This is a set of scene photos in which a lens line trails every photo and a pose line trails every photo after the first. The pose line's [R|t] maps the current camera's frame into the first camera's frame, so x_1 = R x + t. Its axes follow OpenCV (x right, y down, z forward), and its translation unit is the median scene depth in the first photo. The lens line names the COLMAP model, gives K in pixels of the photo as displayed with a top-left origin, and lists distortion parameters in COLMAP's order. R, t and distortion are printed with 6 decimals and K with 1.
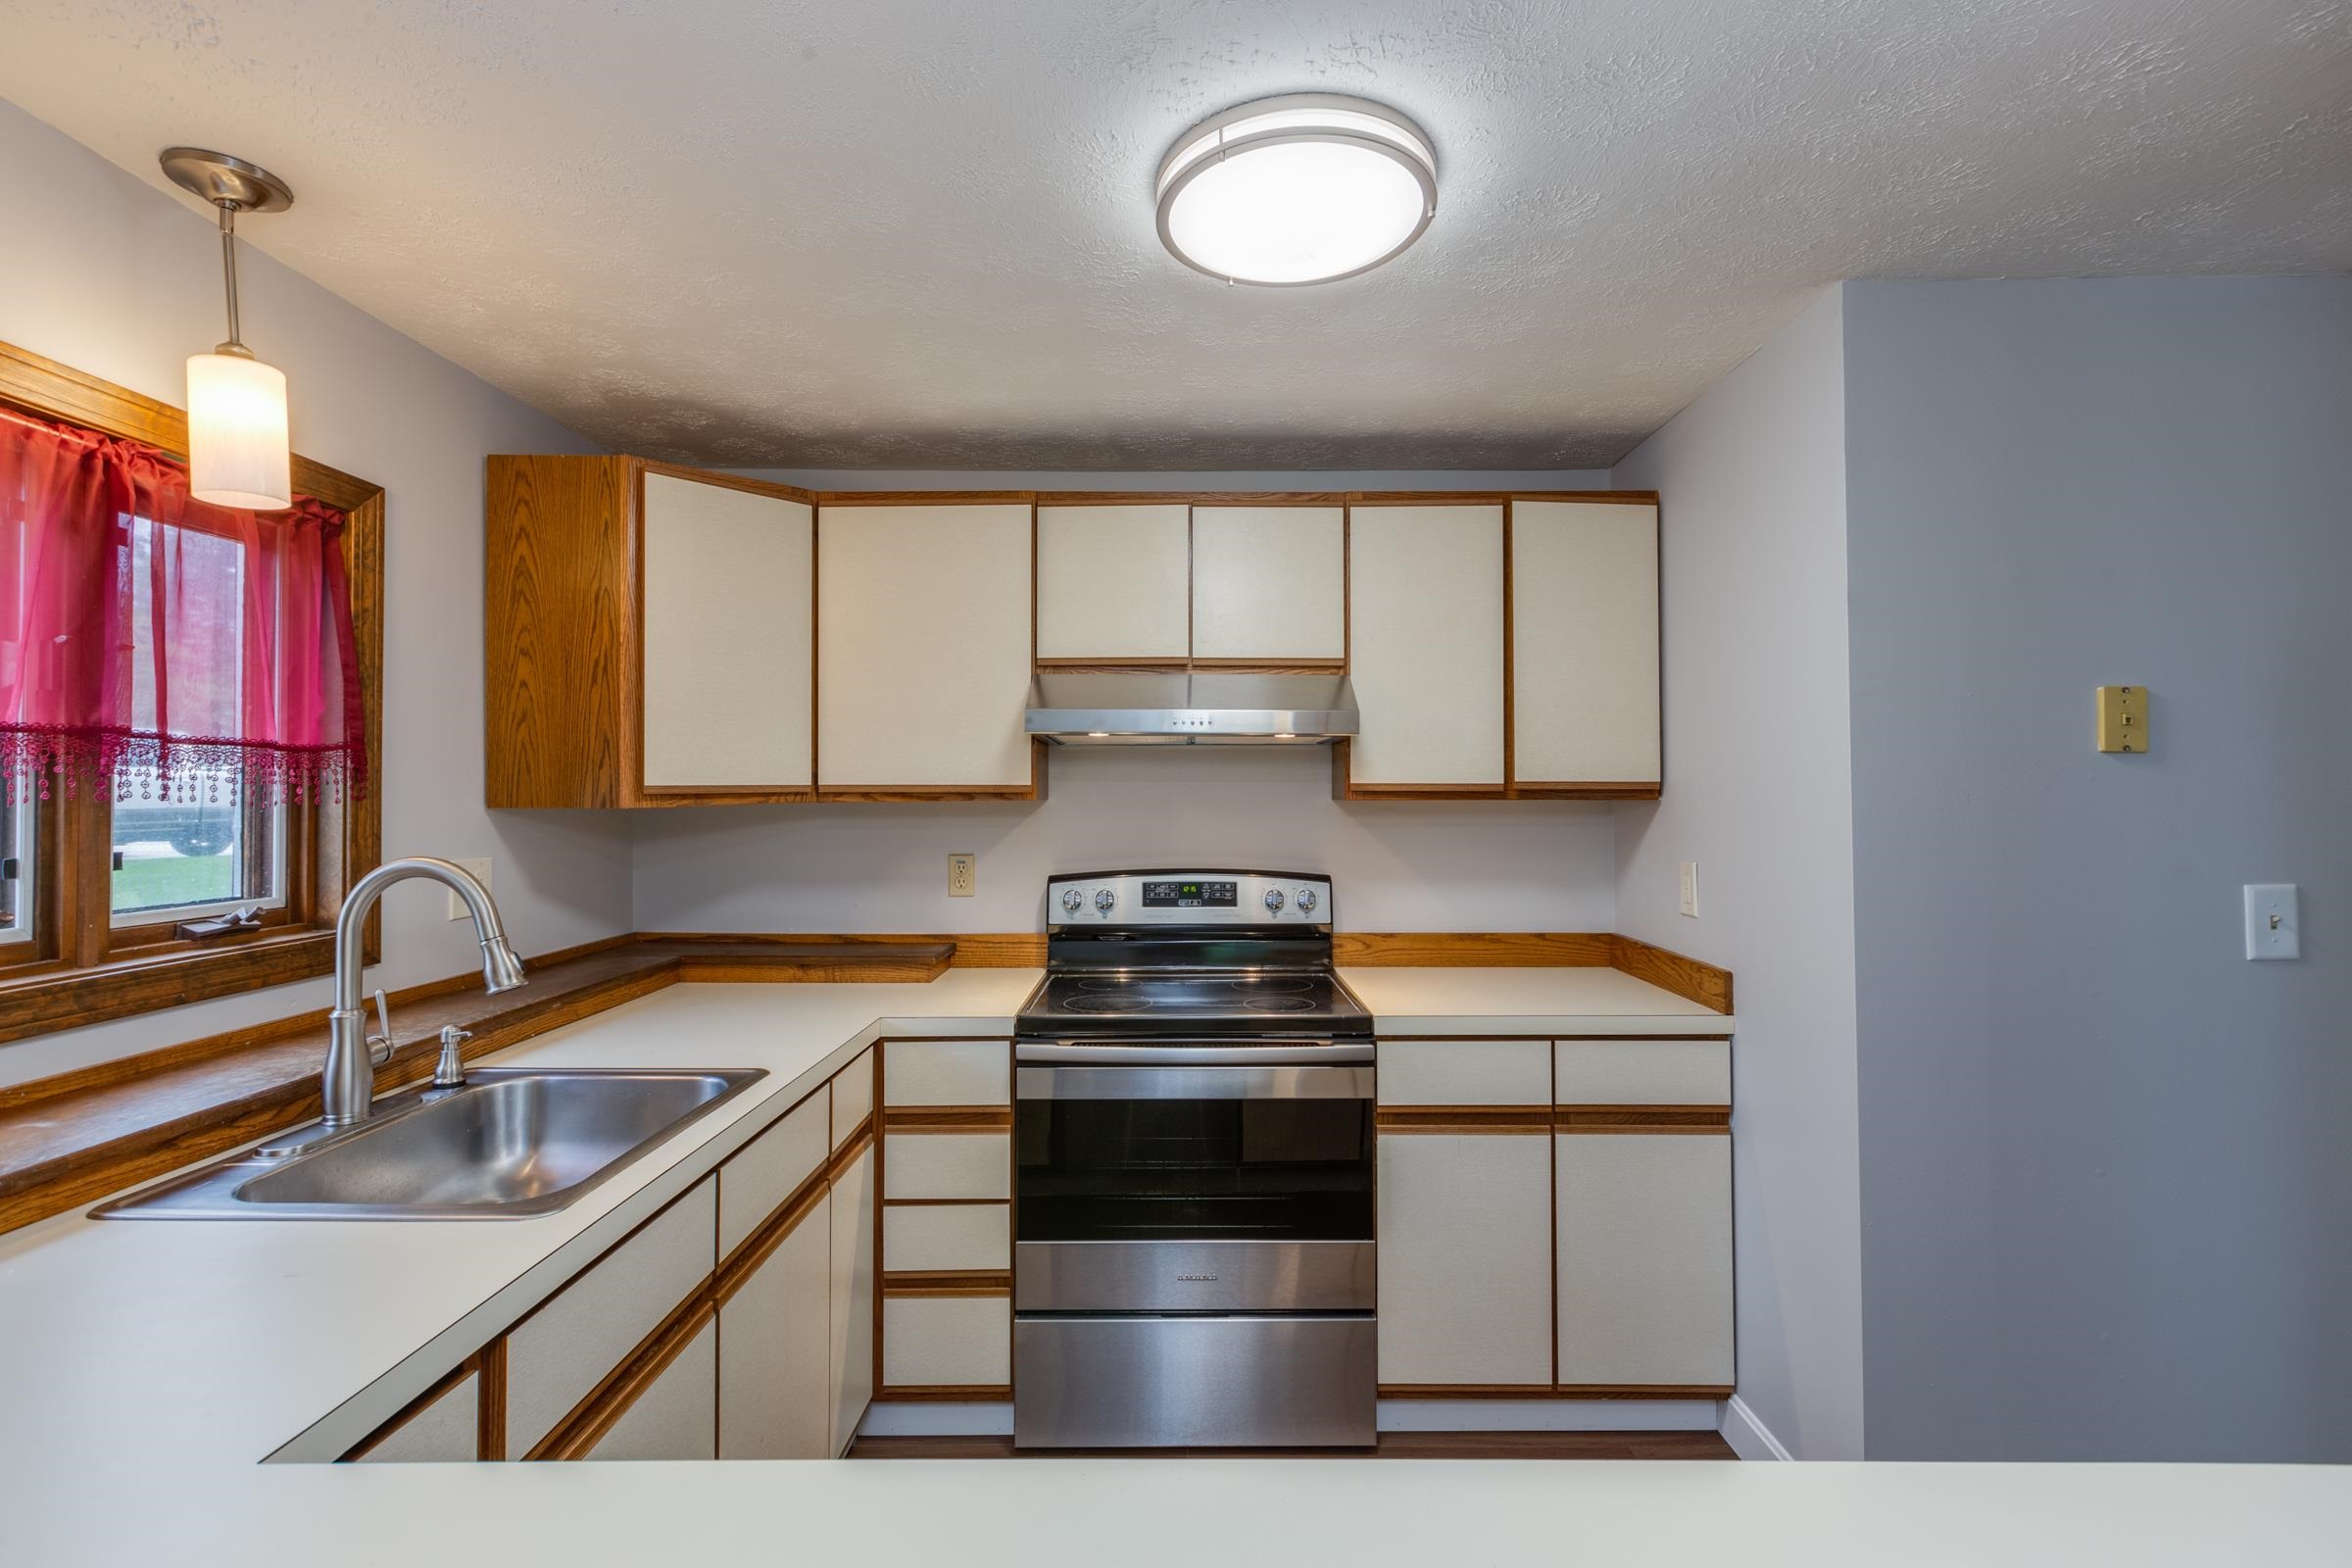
lens RADIAL K [[1047.3, 0, 1182.7], [0, 1047.3, 777.7], [0, 0, 1]] dist [-0.000313, 0.000108]
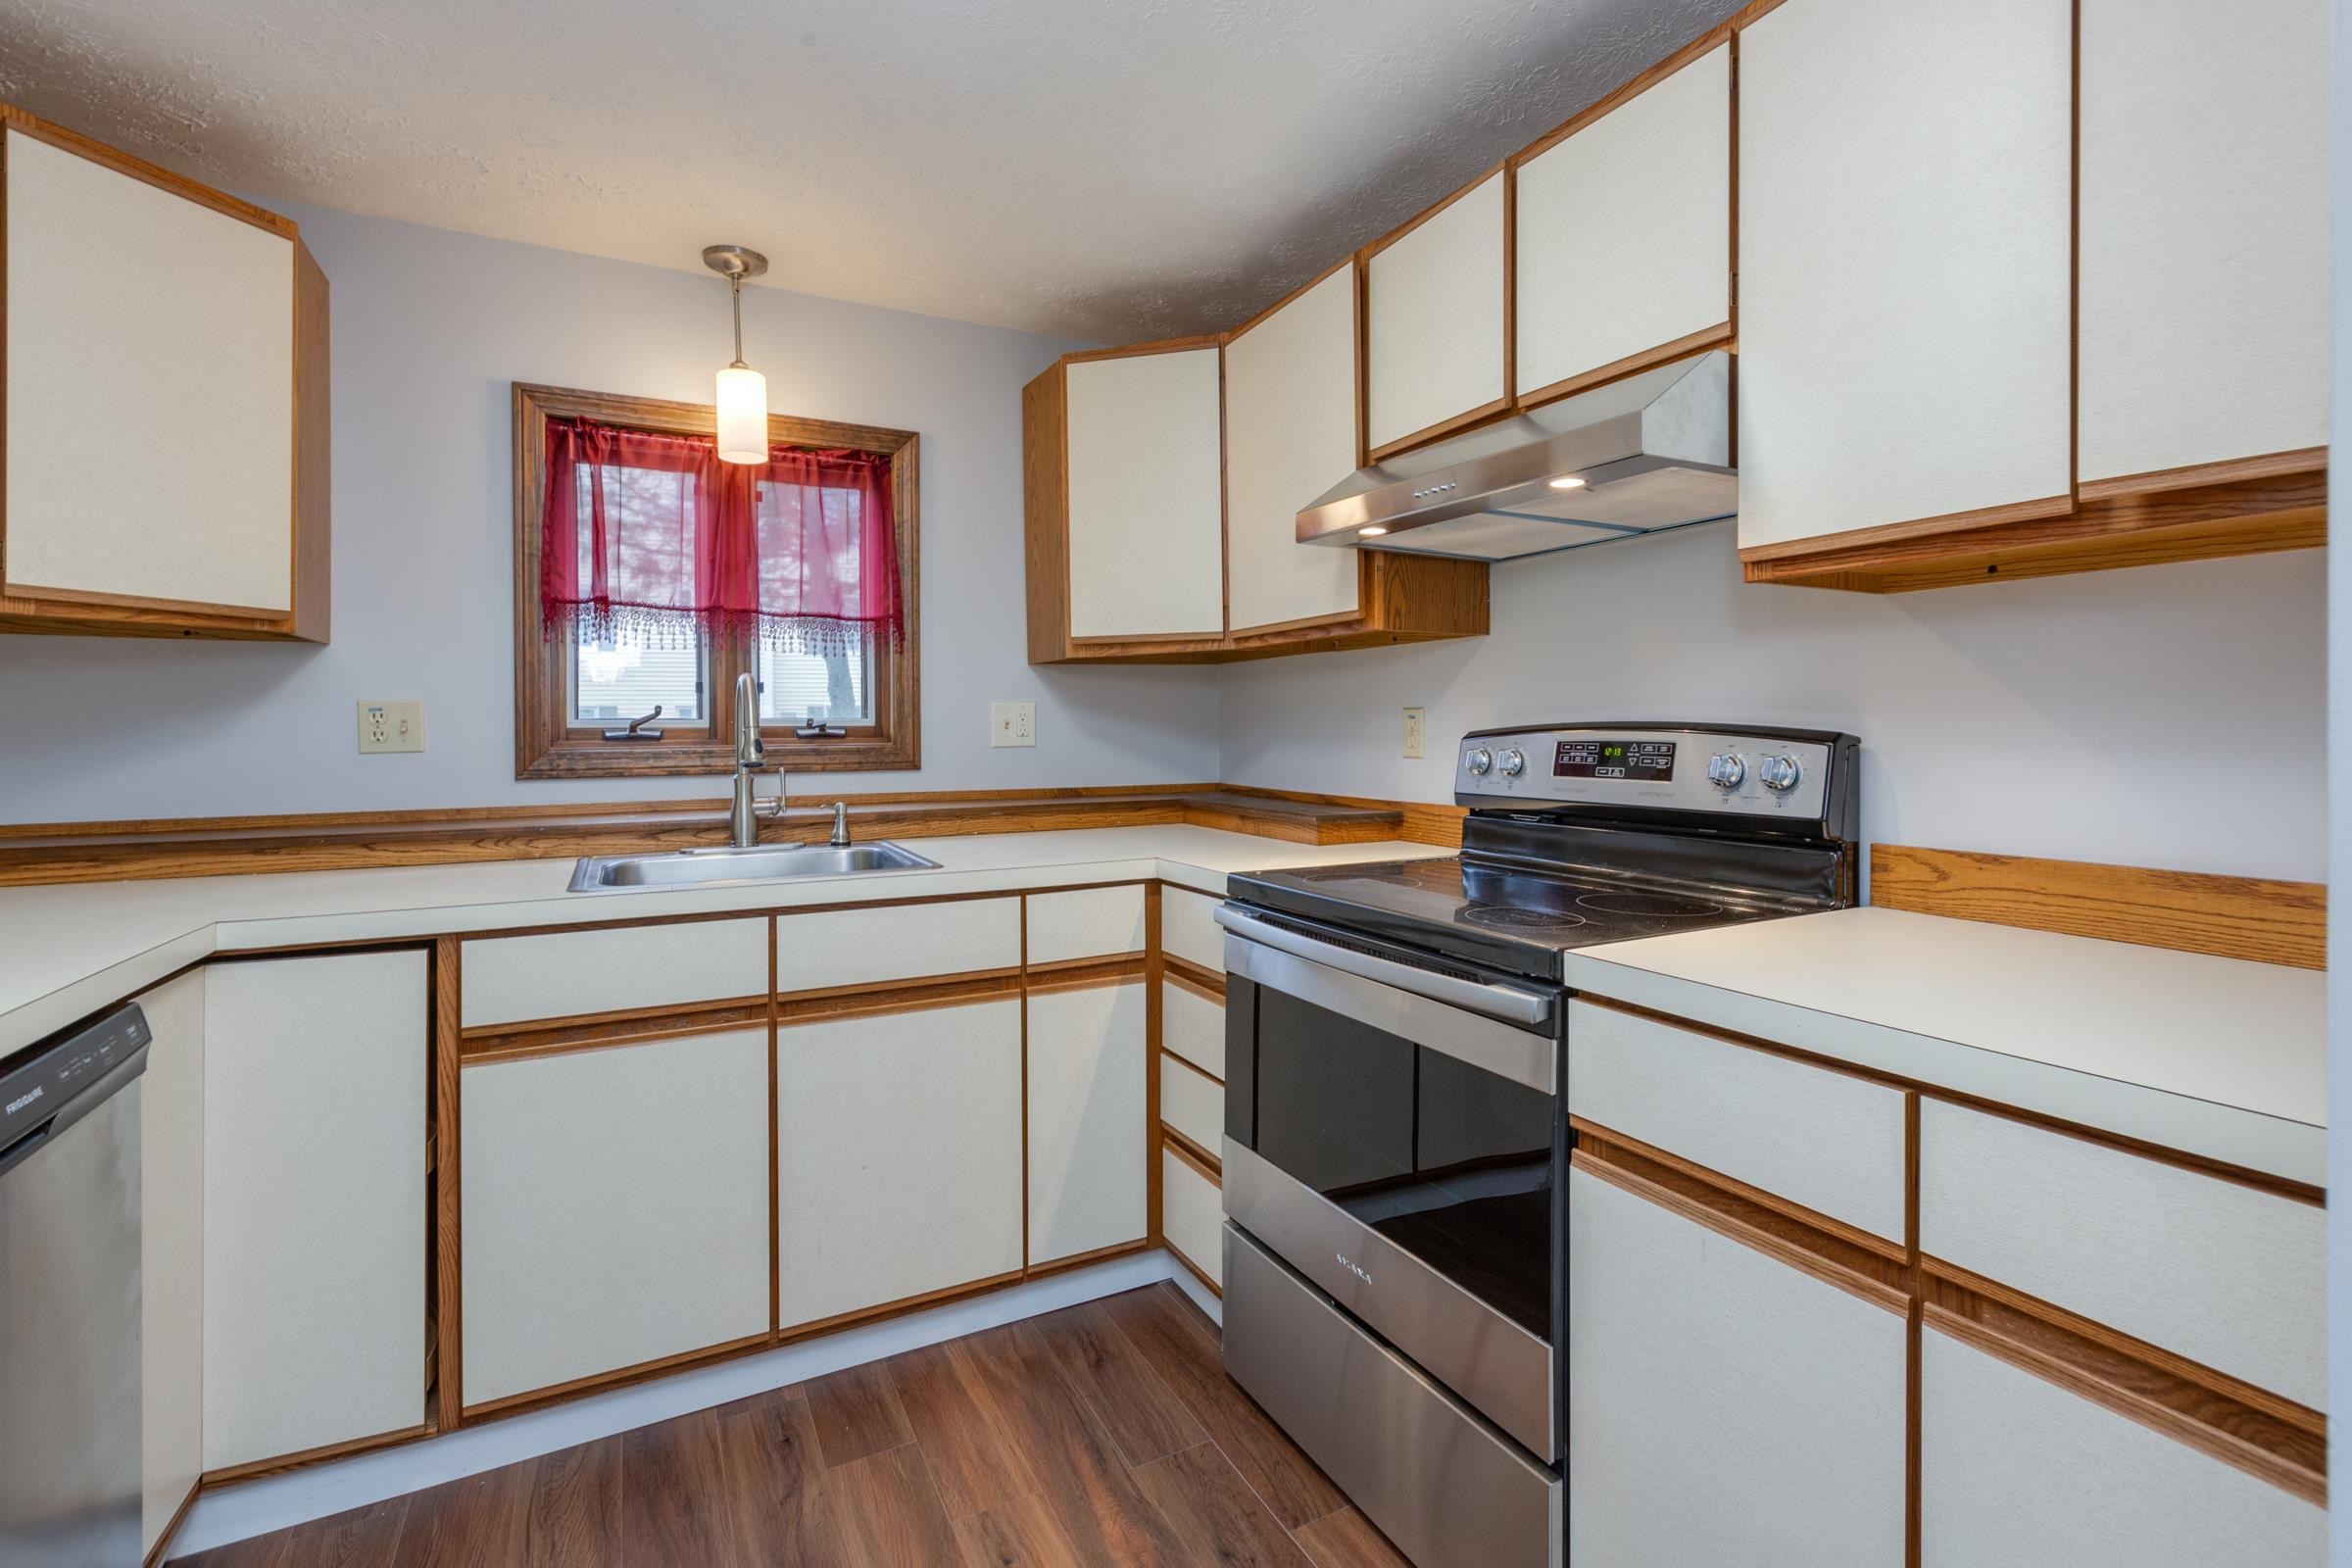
lens RADIAL K [[1073.0, 0, 1175.4], [0, 1073.0, 731.0], [0, 0, 1]] dist [0.001192, 0.000076]
pose [[0.458556, 0.000992, -0.888665, 0.515068], [0.017606, 0.999793, 0.010200, 0.088179], [0.888491, -0.020323, 0.458444, 0.484892]]
